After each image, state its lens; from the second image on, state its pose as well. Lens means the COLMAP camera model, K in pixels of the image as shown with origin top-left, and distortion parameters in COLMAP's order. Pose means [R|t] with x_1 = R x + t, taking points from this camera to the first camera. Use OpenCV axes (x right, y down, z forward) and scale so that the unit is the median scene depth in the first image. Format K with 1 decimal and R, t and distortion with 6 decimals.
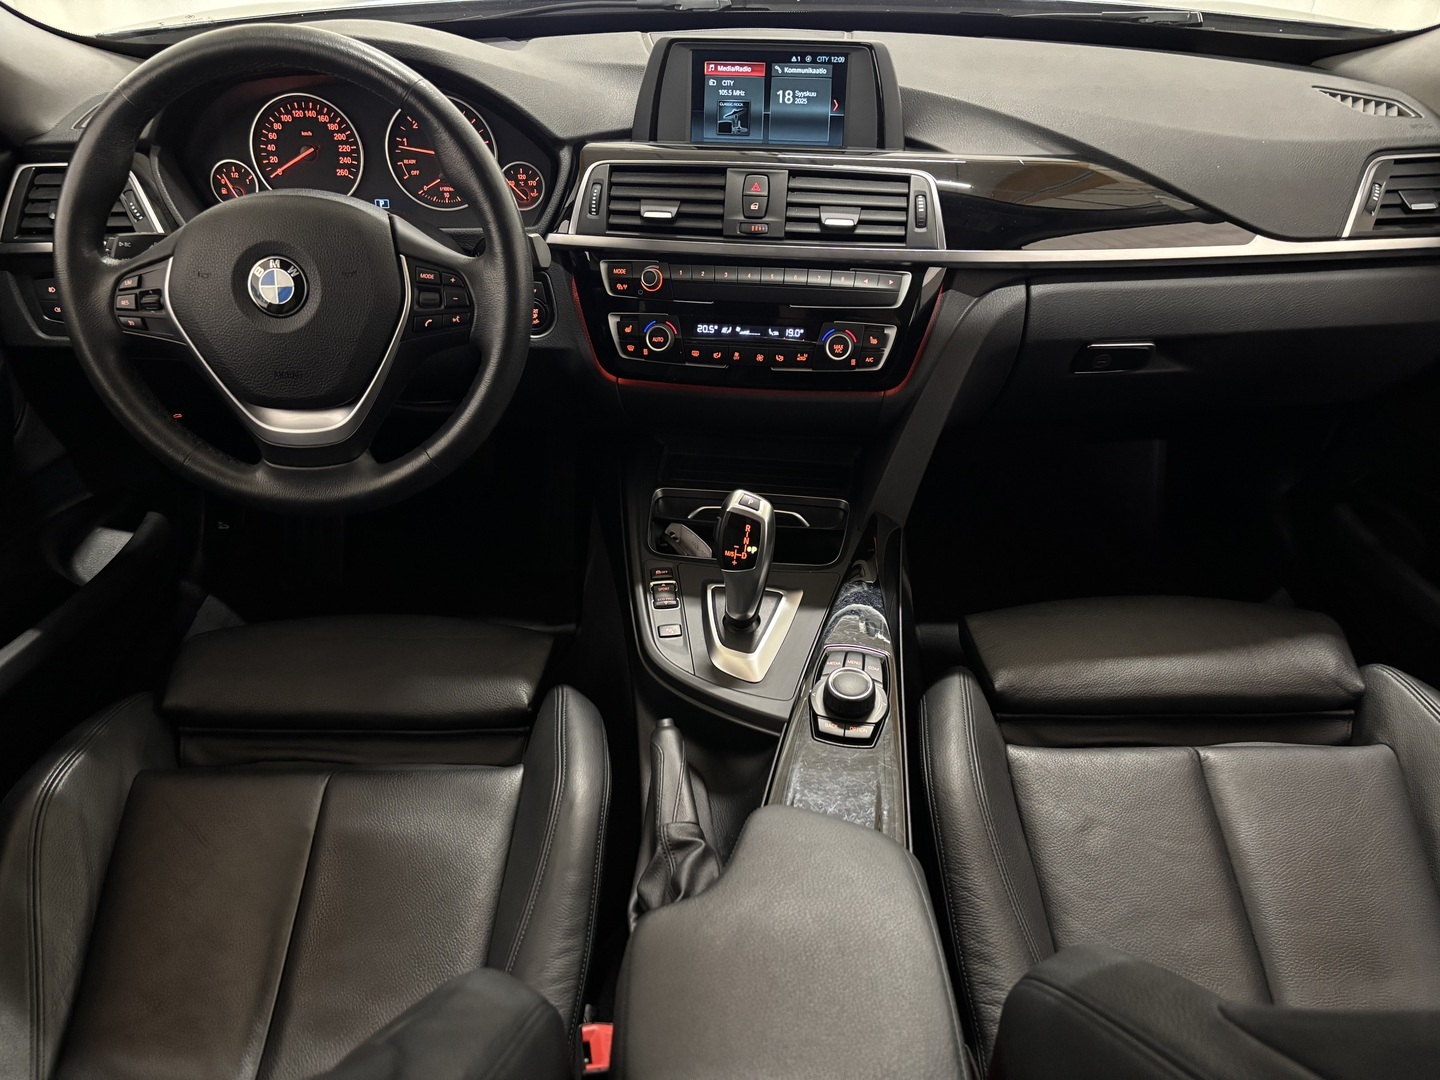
lens RADIAL K [[1127.6, 0, 743.0], [0, 1127.6, 550.0], [0, 0, 1]] dist [0.046009, -0.047175]
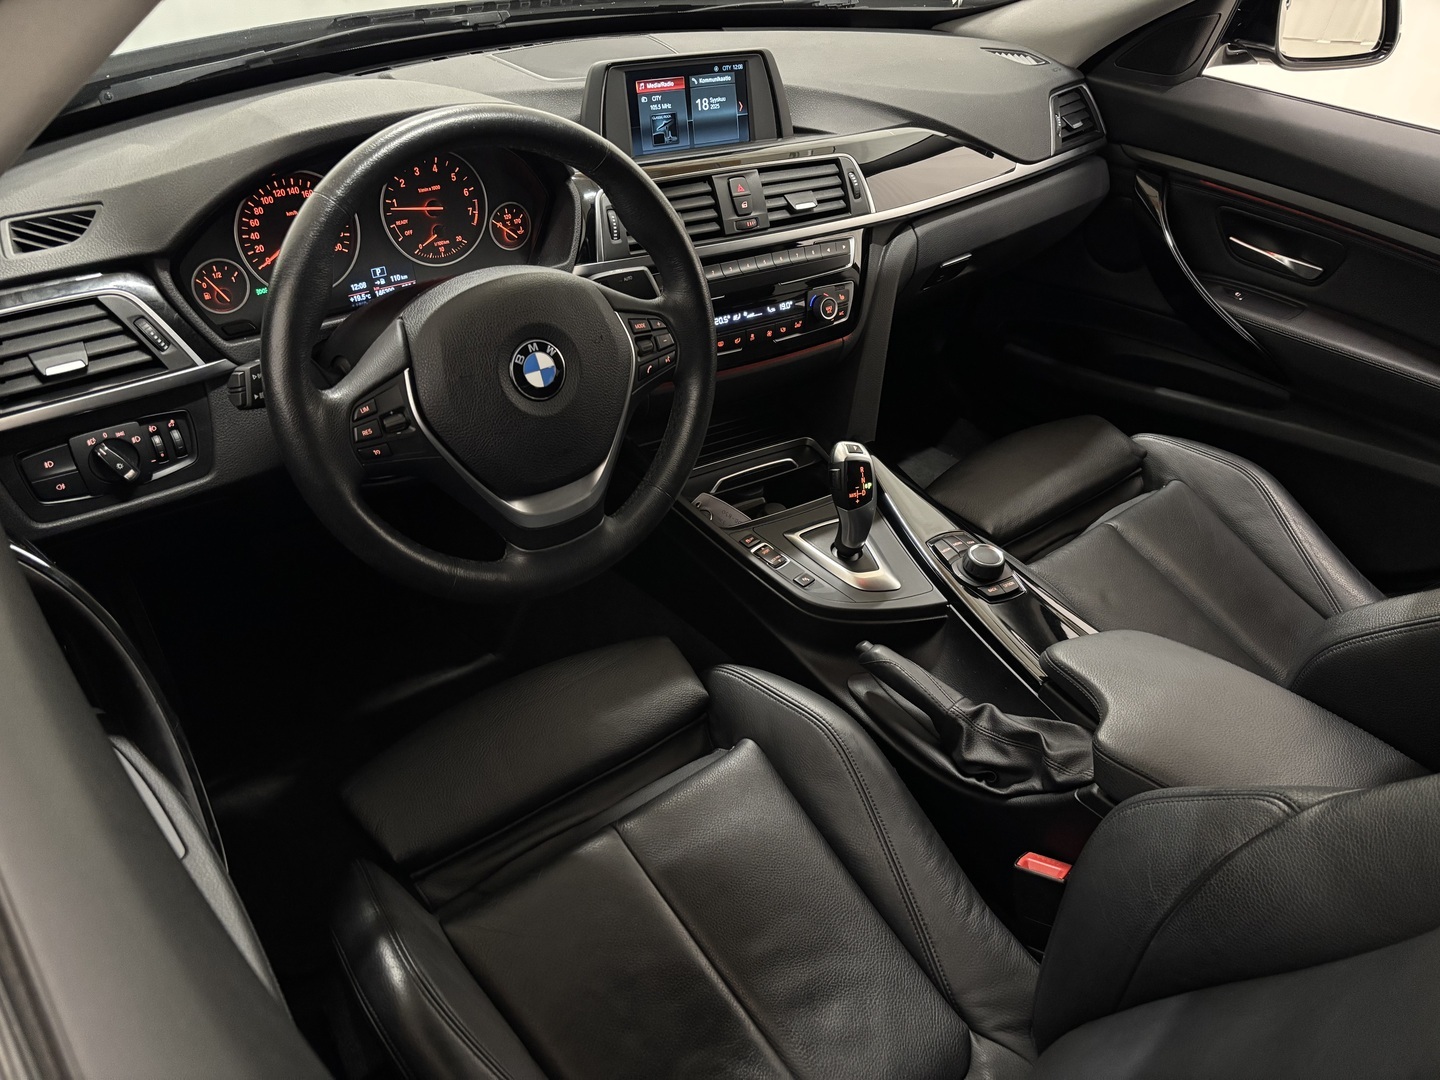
lens RADIAL K [[1127.6, 0, 719.0], [0, 1127.6, 539.6], [0, 0, 1]] dist [0.046009, -0.047175]
pose [[0.767151, -0.335558, 0.546699, -0.718327], [0.309790, 0.940095, 0.142310, -0.151354], [-0.561702, 0.060188, 0.825147, 0.091839]]
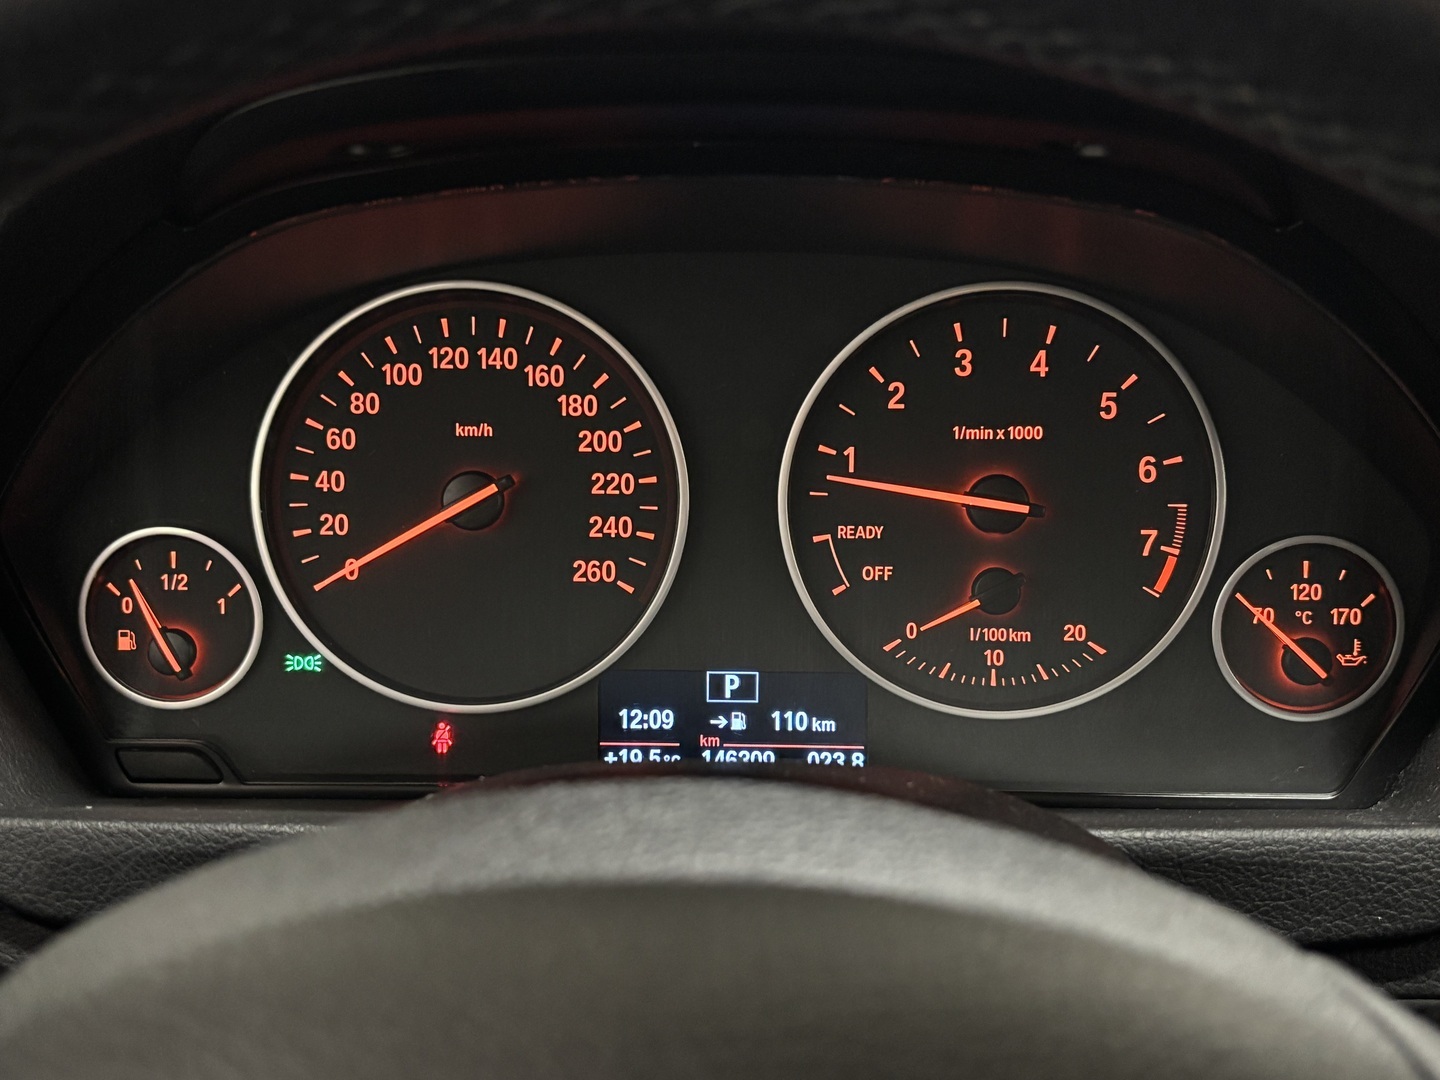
lens RADIAL K [[1650.9, 0, 716.8], [0, 1650.9, 553.9], [0, 0, 1]] dist [0.063387, 0.000000]
pose [[0.999594, 0.006983, -0.027627, -0.326026], [-0.014136, 0.963320, -0.267983, -0.245532], [0.024743, 0.268265, 0.963027, 0.665094]]
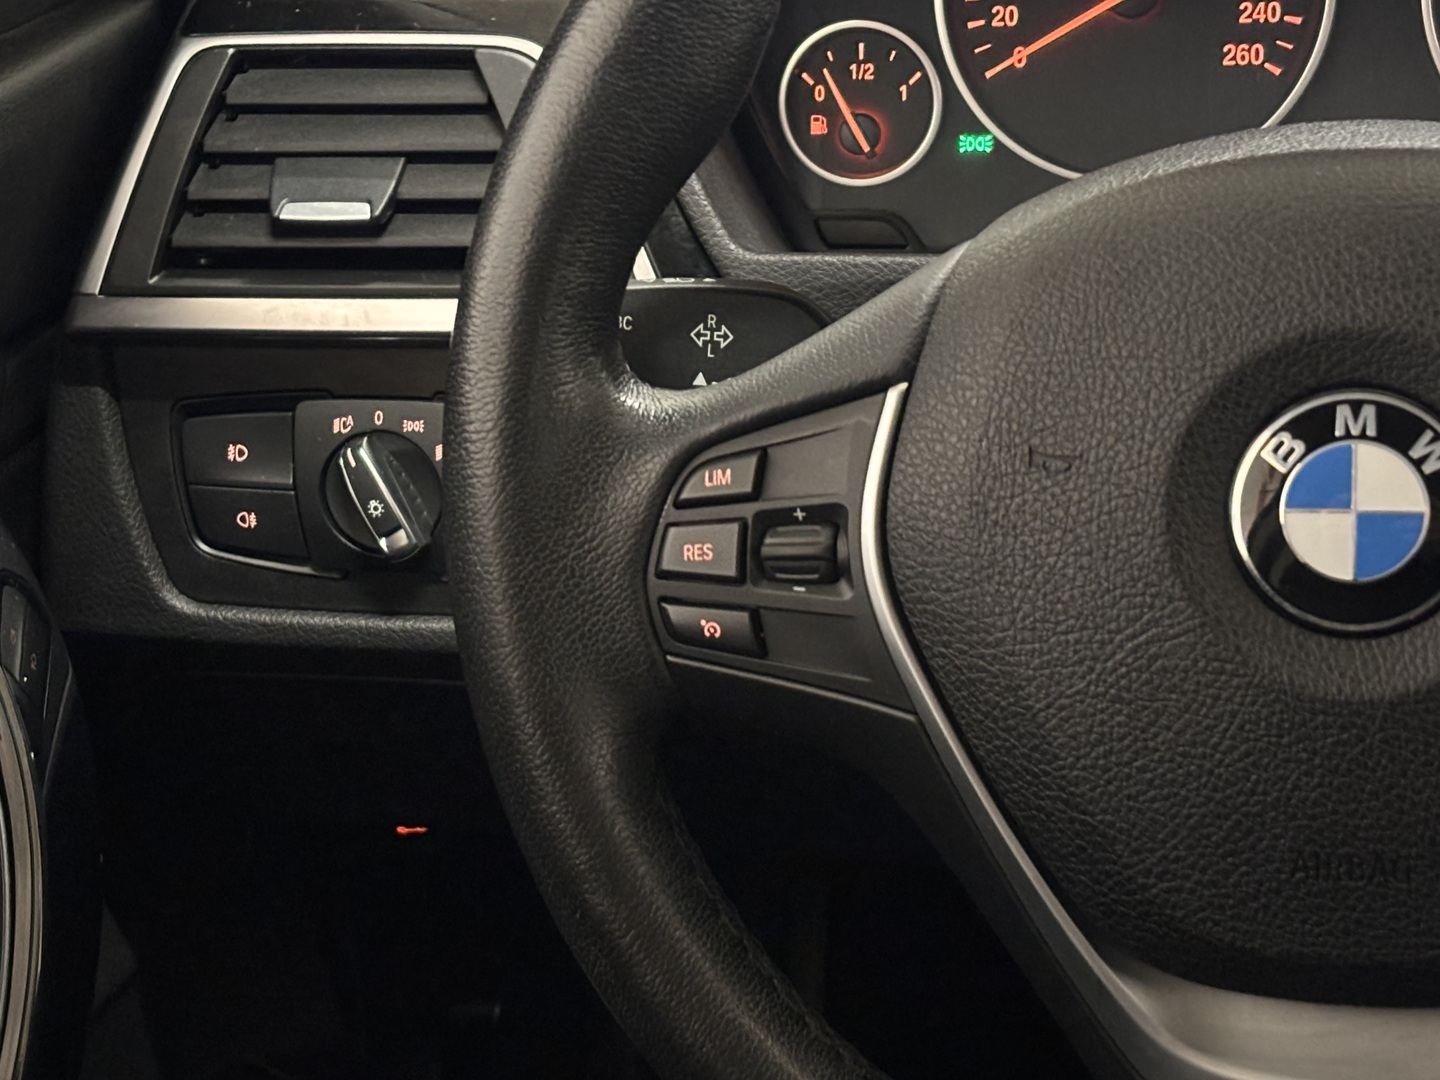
lens RADIAL K [[3001.5, 0, 713.6], [0, 3001.5, 525.0], [0, 0, 1]] dist [0.197384, 0.000000]
pose [[0.979801, 0.025361, -0.198361, -0.341274], [-0.056950, 0.986238, -0.155212, -0.099015], [0.191695, 0.163373, 0.967761, 0.283562]]
